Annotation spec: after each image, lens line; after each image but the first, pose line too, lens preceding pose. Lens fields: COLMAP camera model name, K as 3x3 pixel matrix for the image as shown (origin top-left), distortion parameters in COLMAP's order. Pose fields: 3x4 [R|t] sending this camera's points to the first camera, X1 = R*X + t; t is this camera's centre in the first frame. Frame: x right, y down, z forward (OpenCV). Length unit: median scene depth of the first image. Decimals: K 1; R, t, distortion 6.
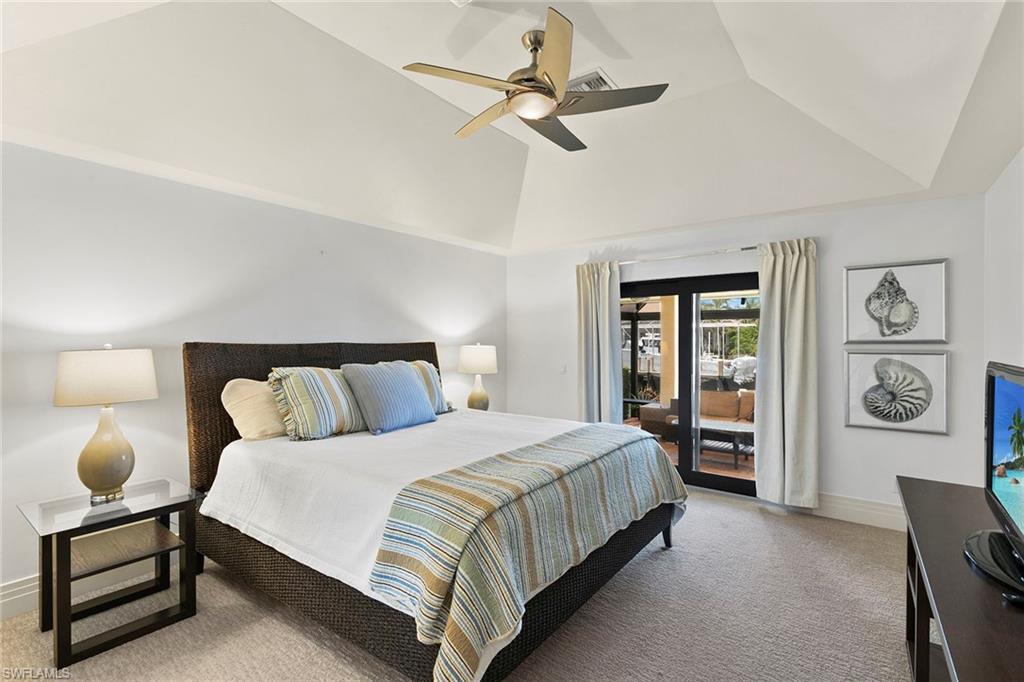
lens RADIAL K [[458.6, 0, 512.9], [0, 458.6, 338.2], [0, 0, 1]] dist [0.001040, -0.000154]
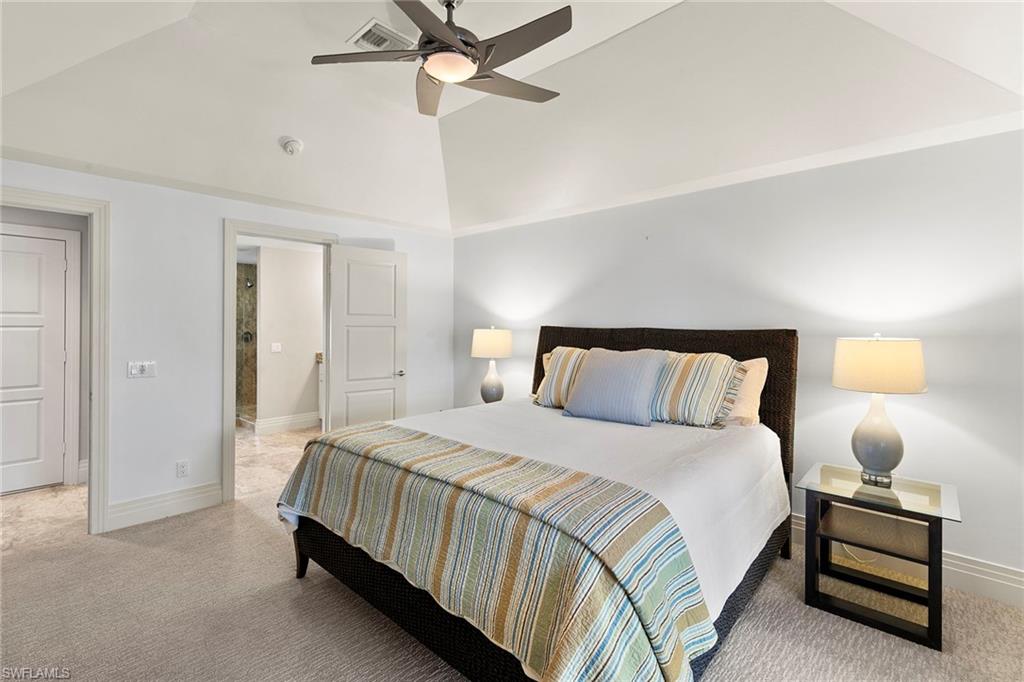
lens RADIAL K [[464.0, 0, 509.9], [0, 464.0, 323.4], [0, 0, 1]] dist [0.001026, 0.000101]
pose [[-0.102160, -0.001897, -0.994766, 0.642003], [-0.002754, 0.999995, -0.001625, 0.002763], [0.994764, 0.002574, -0.102165, 0.823573]]
